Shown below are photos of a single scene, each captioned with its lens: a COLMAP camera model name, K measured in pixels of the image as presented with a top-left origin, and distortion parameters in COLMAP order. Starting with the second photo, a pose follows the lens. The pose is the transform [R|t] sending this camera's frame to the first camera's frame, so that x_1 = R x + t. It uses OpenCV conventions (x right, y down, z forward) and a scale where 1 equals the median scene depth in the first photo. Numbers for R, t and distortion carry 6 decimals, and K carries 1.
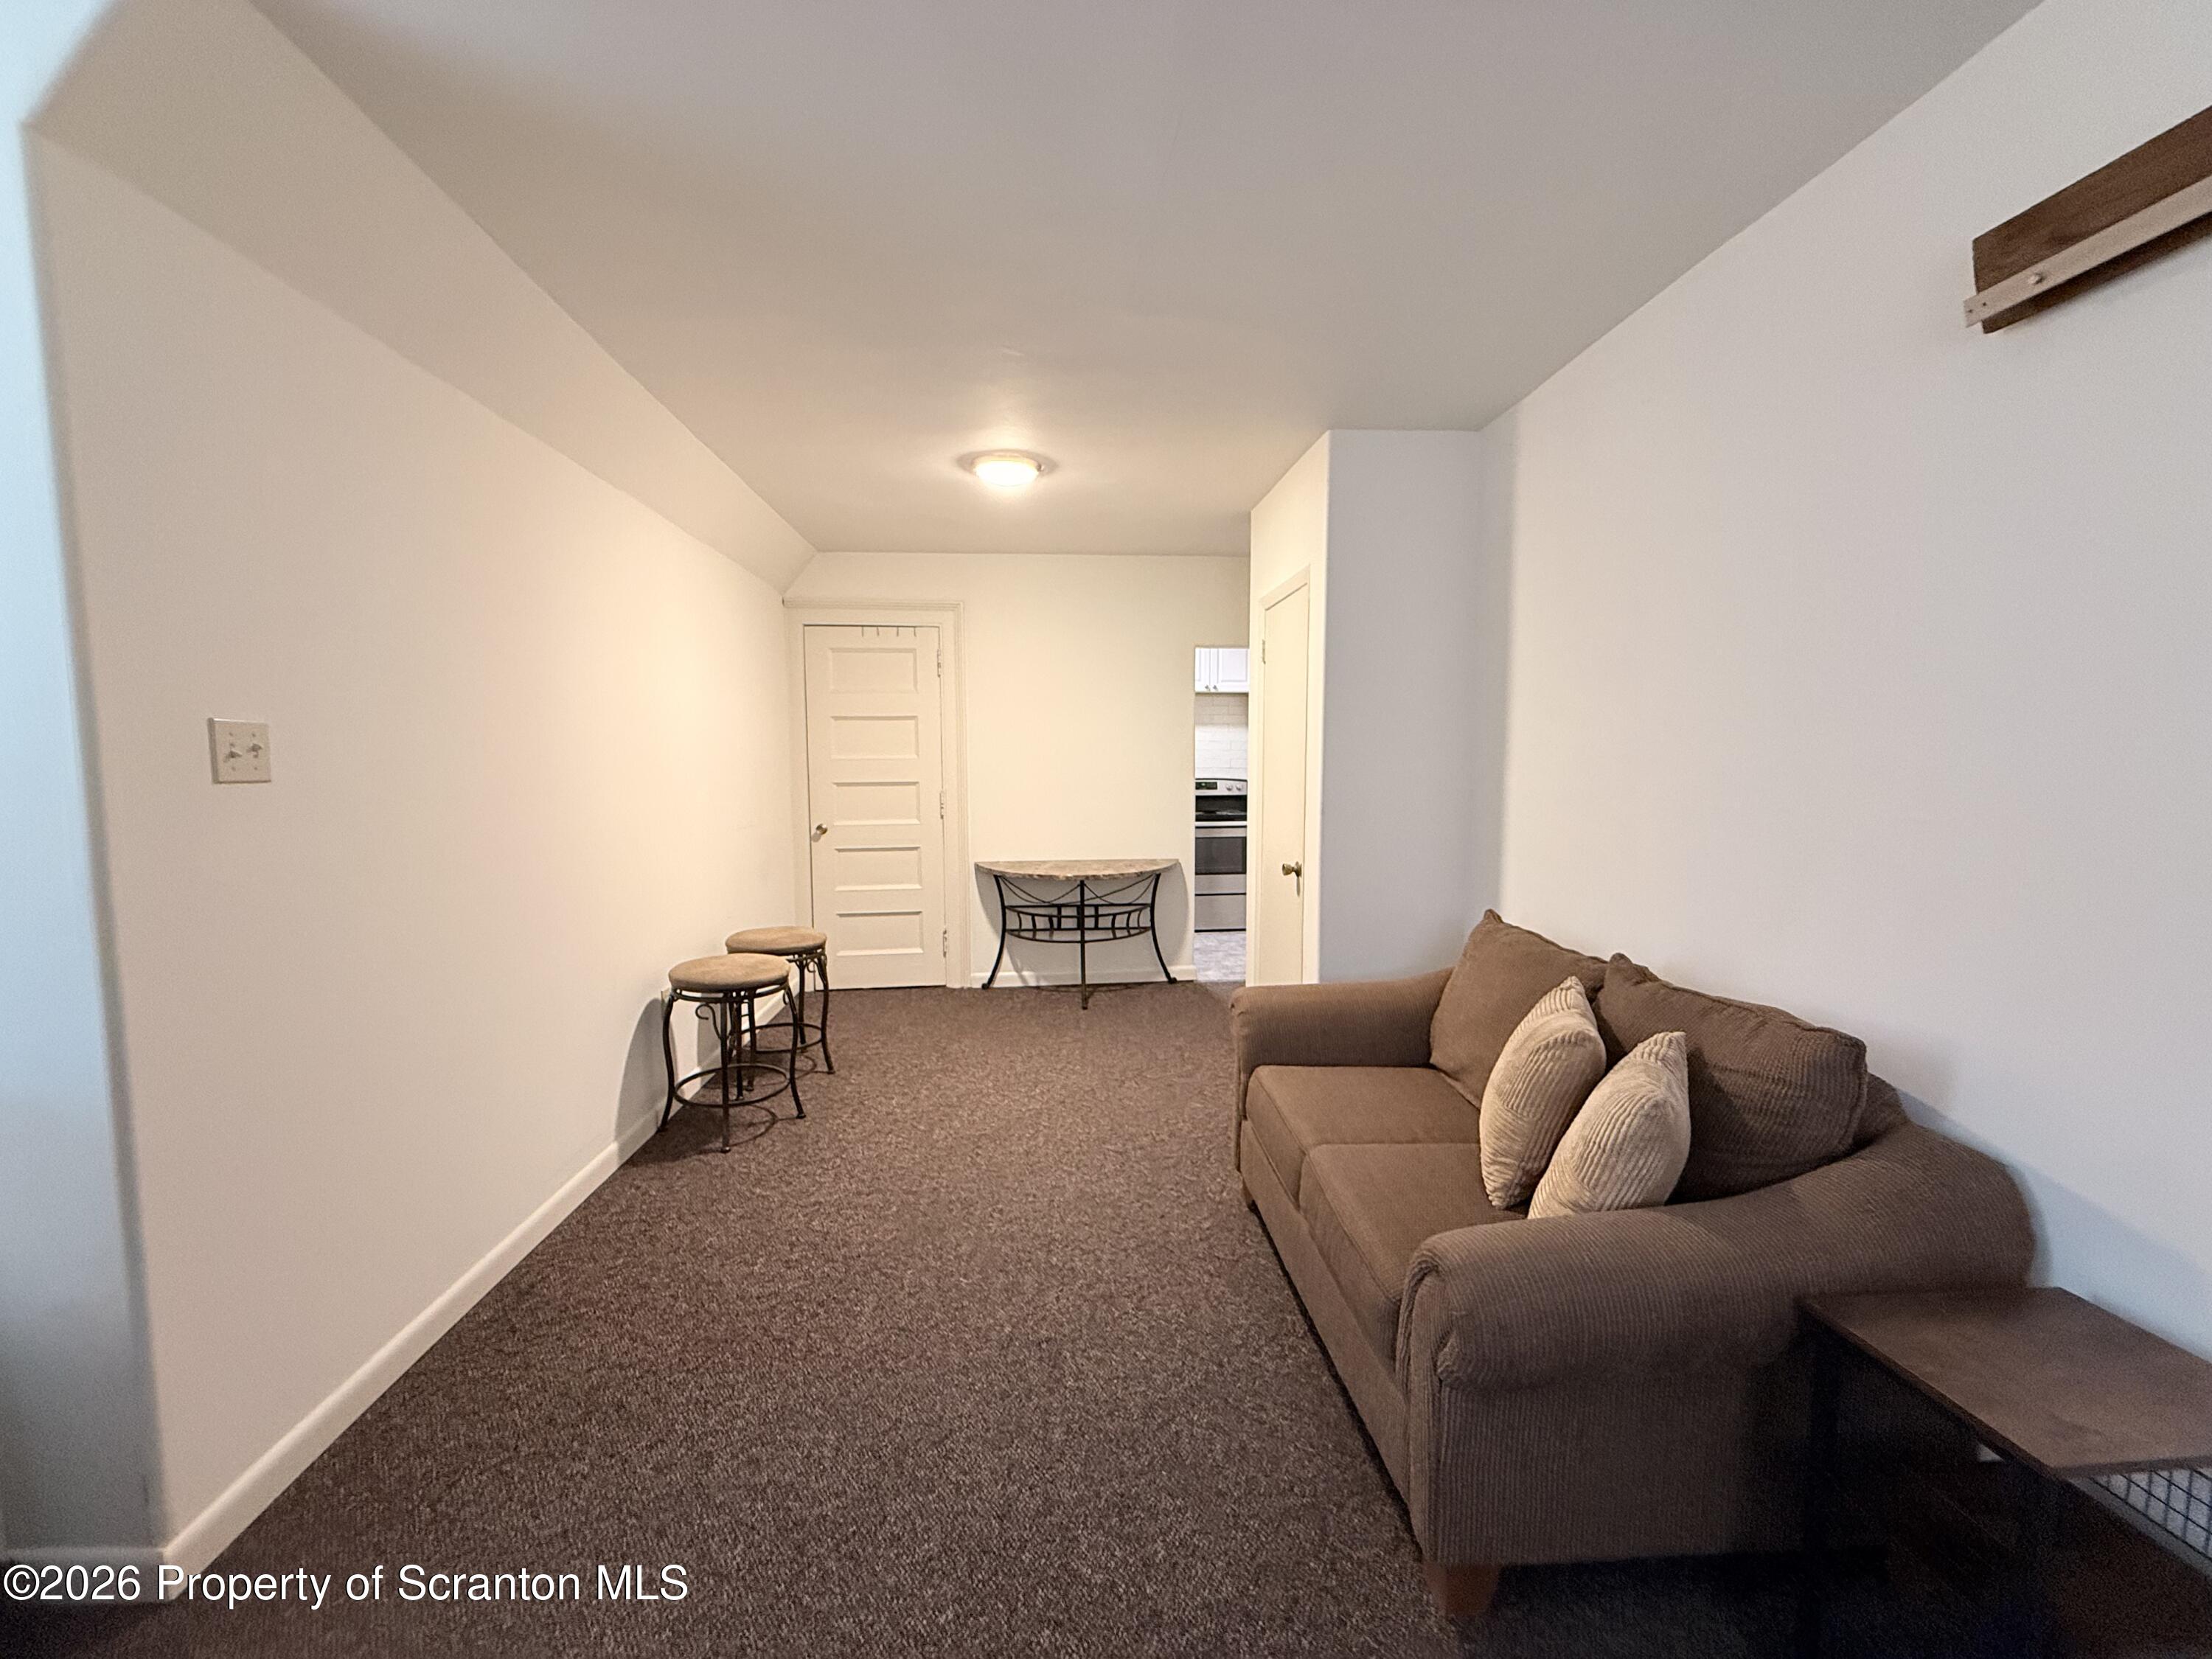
lens RADIAL K [[878.7, 0, 1101.3], [0, 878.7, 832.9], [0, 0, 1]] dist [0.001182, -0.000095]
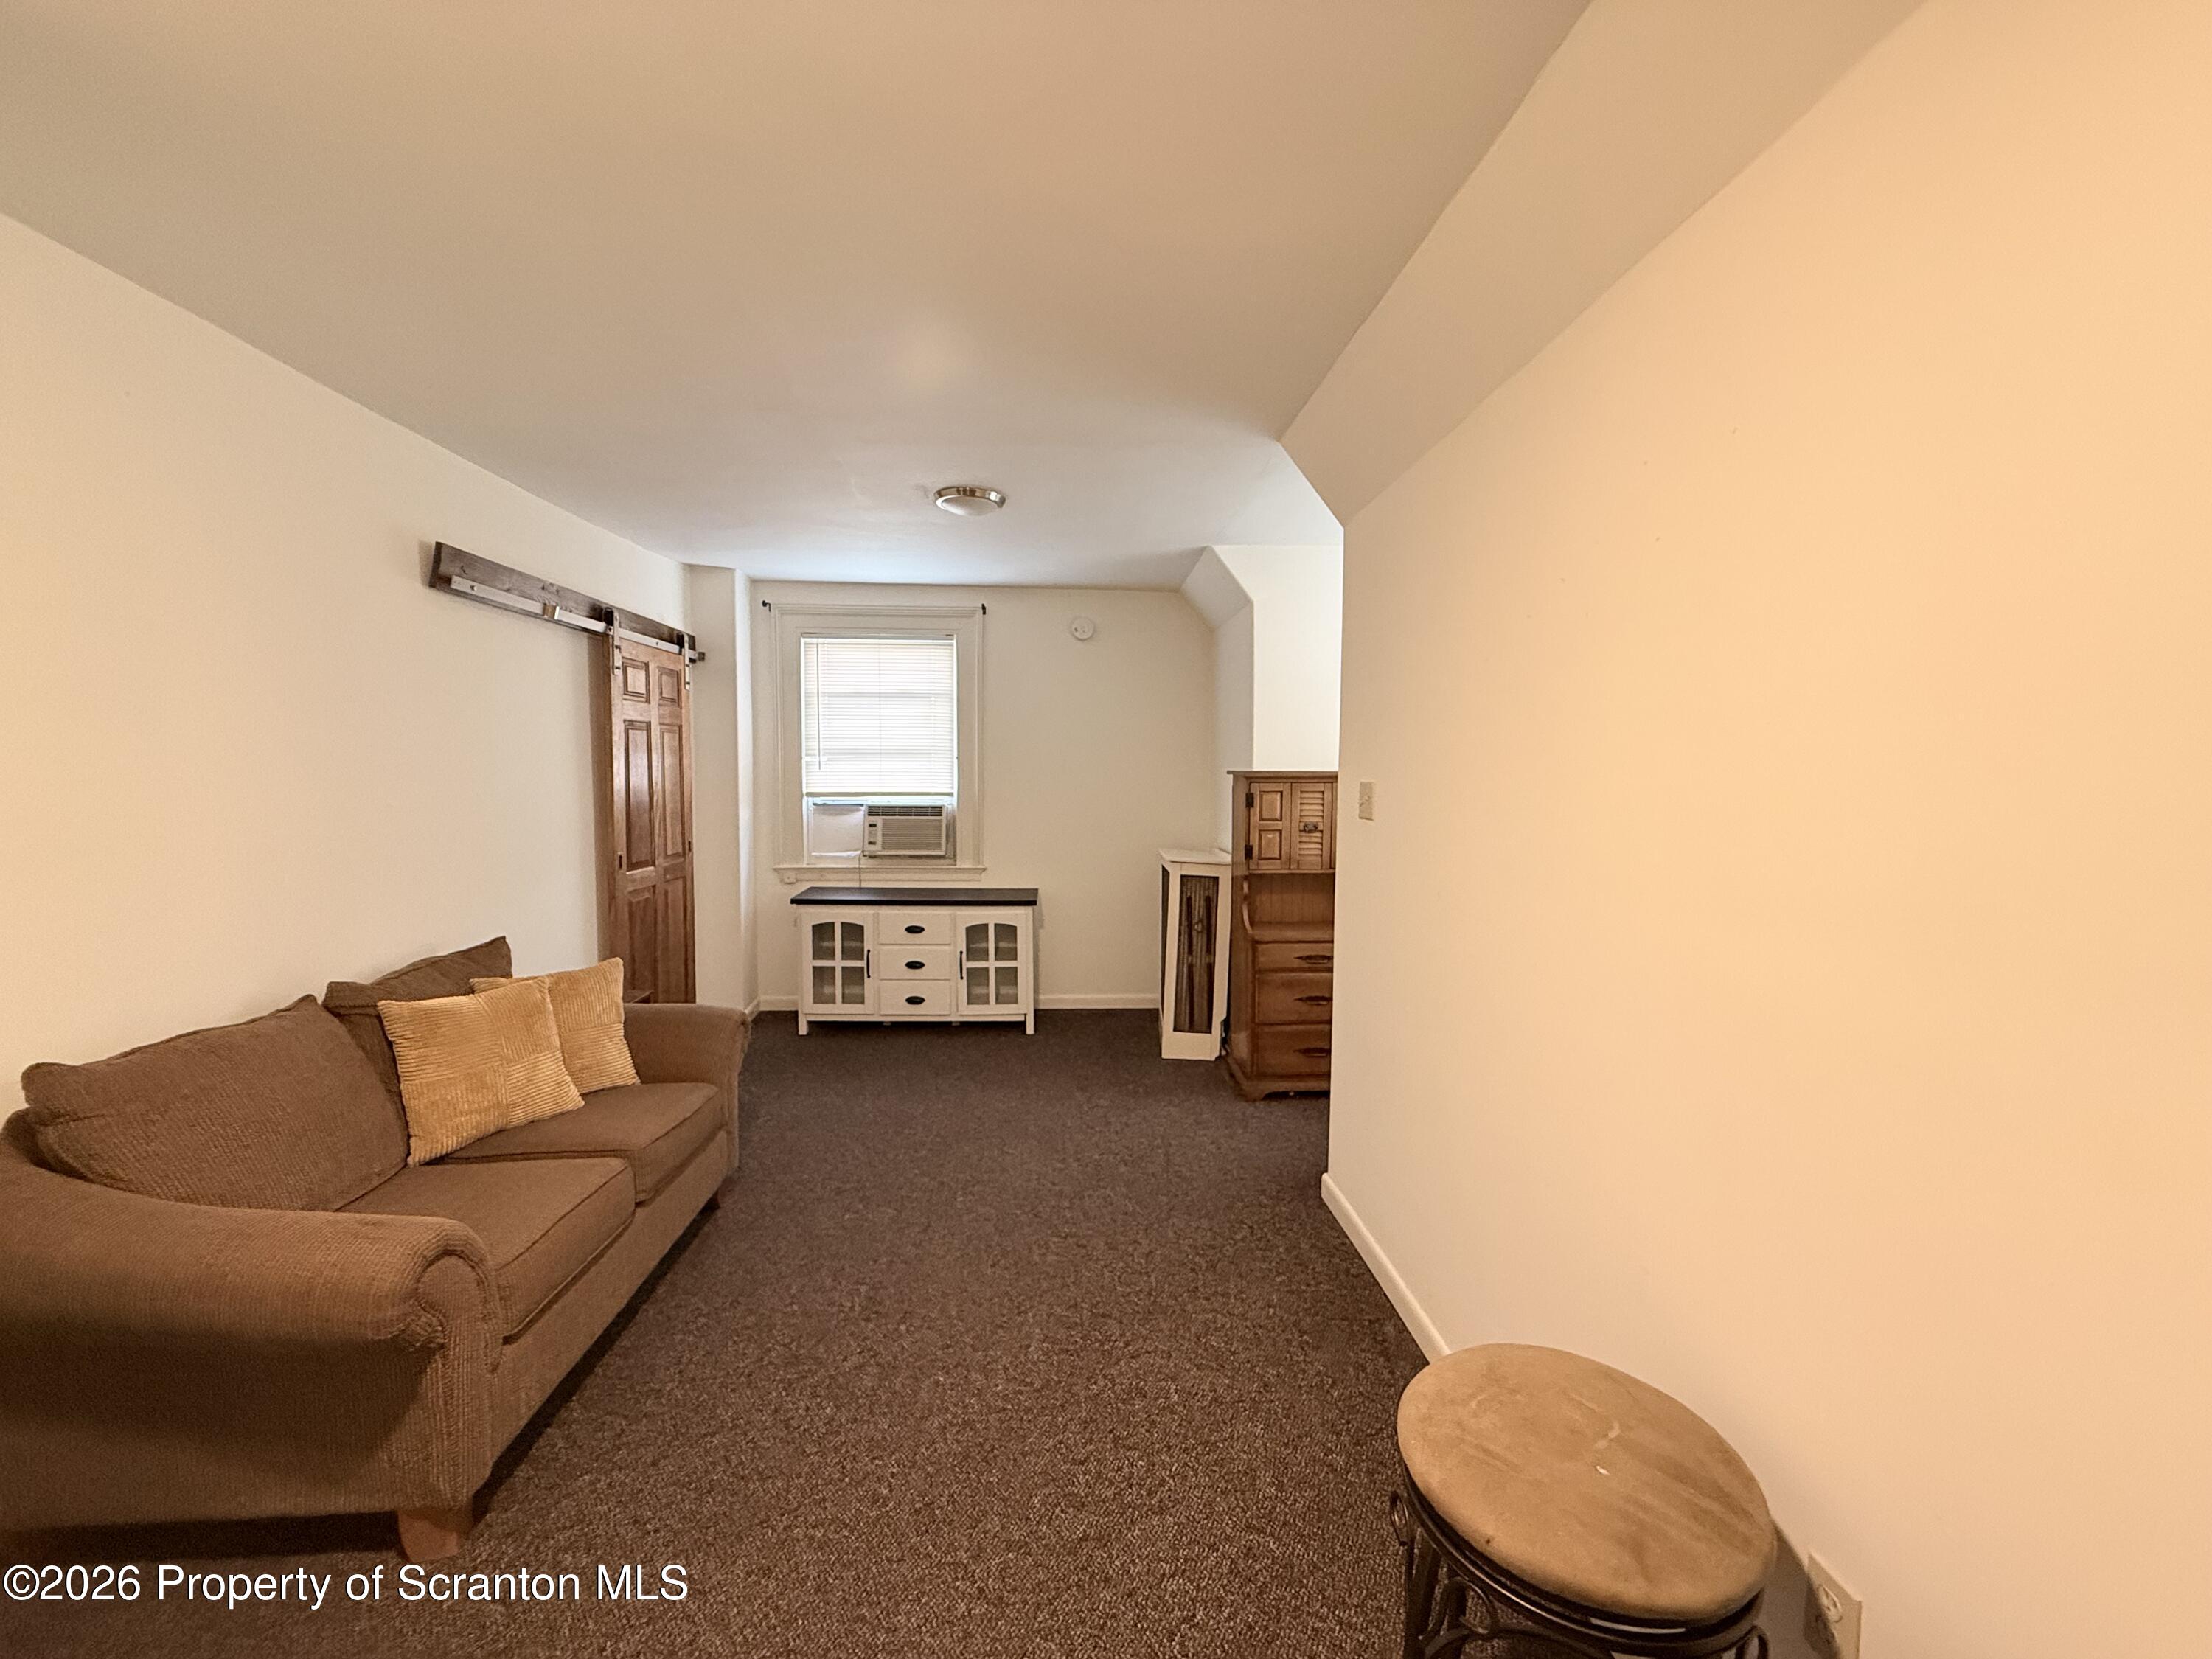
lens RADIAL K [[878.7, 0, 1101.3], [0, 878.7, 832.9], [0, 0, 1]] dist [0.001182, -0.000095]
pose [[-0.999848, -0.005024, 0.016723, -0.324920], [-0.002615, 0.990002, 0.141032, -0.175612], [-0.017264, 0.140967, -0.989864, 1.755266]]
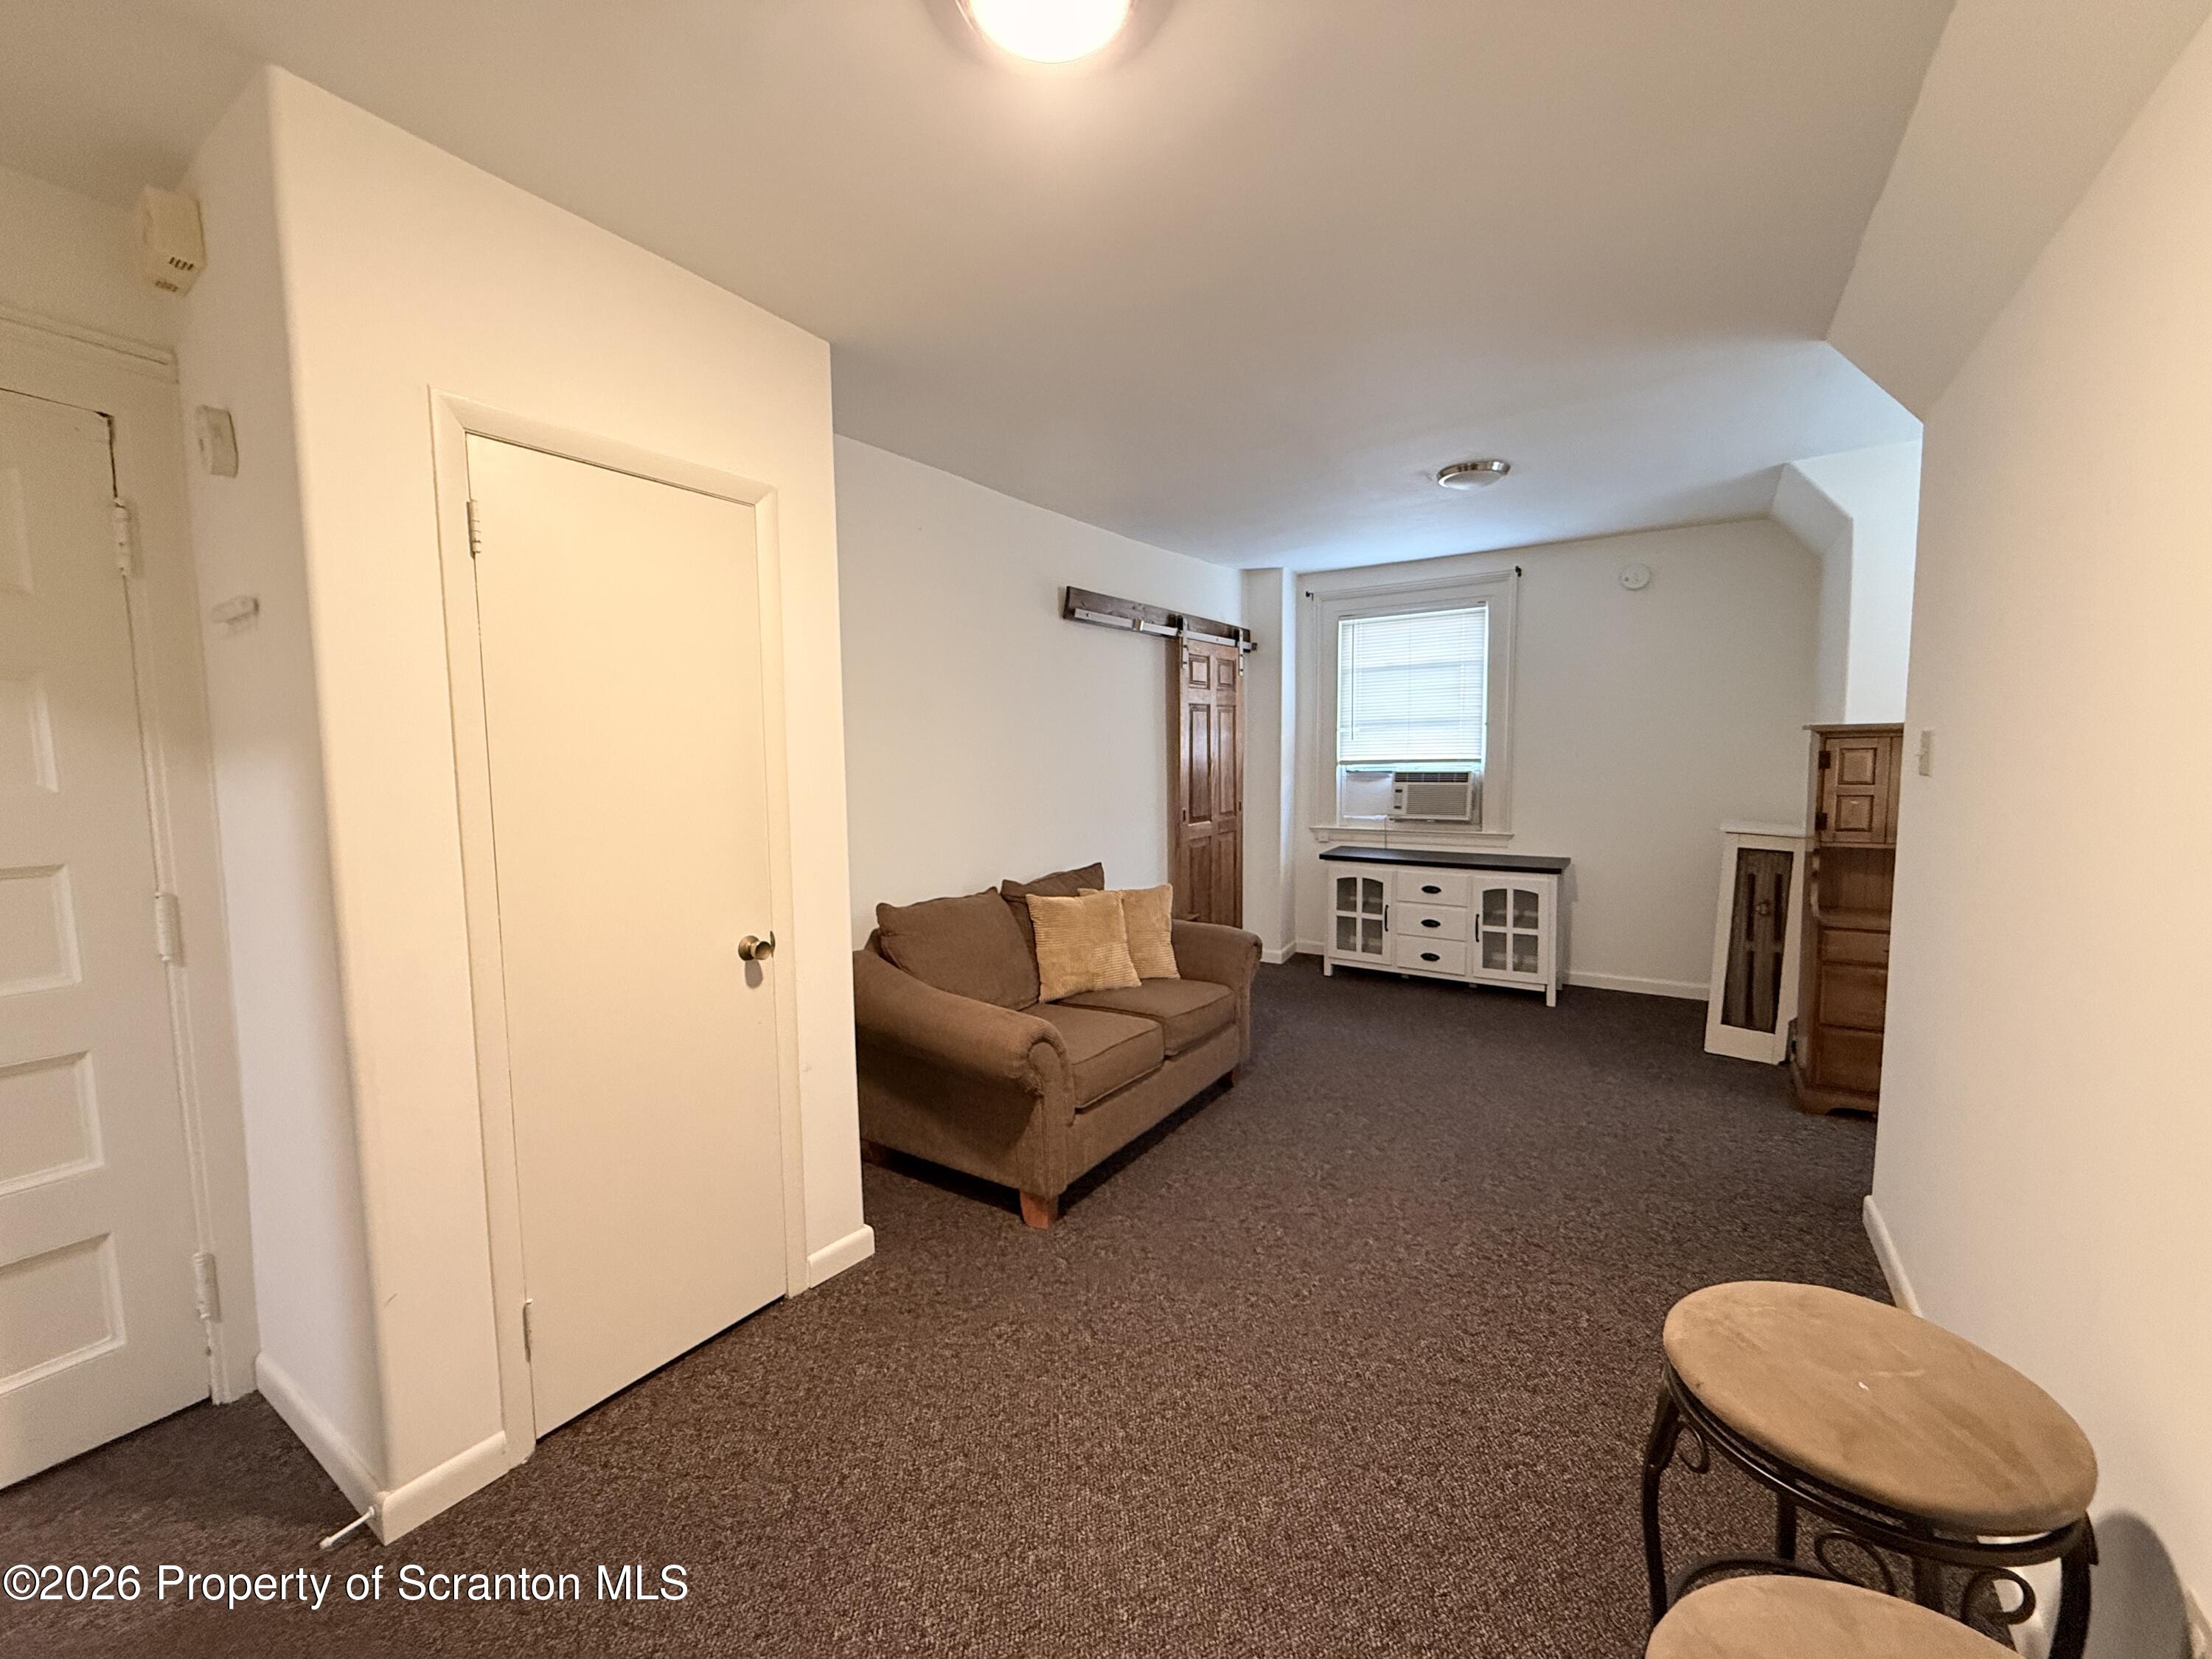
lens RADIAL K [[878.7, 0, 1101.3], [0, 878.7, 832.9], [0, 0, 1]] dist [0.001182, -0.000095]
pose [[-0.789738, -0.040787, 0.612087, -0.522246], [0.063976, 0.986870, 0.148306, -0.170432], [-0.610099, 0.156282, -0.776759, 1.902450]]
